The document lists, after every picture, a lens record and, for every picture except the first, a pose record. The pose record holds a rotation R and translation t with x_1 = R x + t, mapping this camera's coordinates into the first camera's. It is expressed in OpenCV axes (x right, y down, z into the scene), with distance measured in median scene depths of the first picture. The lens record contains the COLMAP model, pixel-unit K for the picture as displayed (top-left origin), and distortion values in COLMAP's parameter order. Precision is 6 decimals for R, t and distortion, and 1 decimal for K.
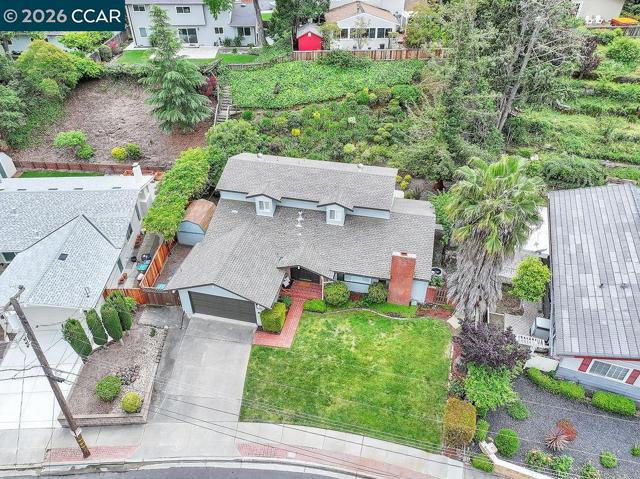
lens RADIAL K [[467.7, 0, 320.0], [0, 467.7, 239.5], [0, 0, 1]] dist [0.007968, 0.009365]
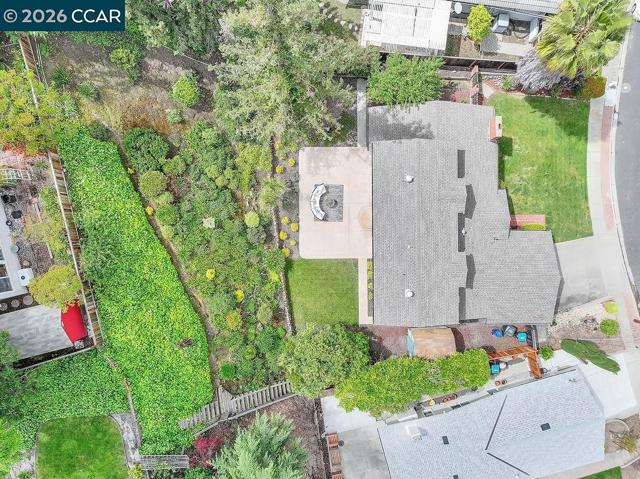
lens RADIAL K [[467.7, 0, 320.0], [0, 467.7, 239.5], [0, 0, 1]] dist [0.007968, 0.009365]
pose [[-0.223496, -0.974673, -0.007857, 0.018875], [0.570889, -0.137432, 0.809443, -1.192121], [-0.790022, 0.176422, 0.587146, 0.733078]]
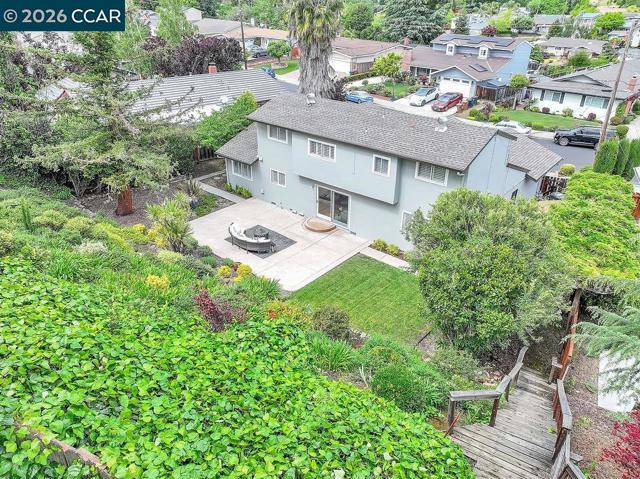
lens RADIAL K [[467.7, 0, 320.0], [0, 467.7, 239.5], [0, 0, 1]] dist [0.007968, 0.009365]
pose [[-0.884509, -0.222592, 0.409996, -0.328895], [0.271103, 0.469970, 0.840019, -0.777360], [-0.379667, 0.854155, -0.355347, 1.710216]]
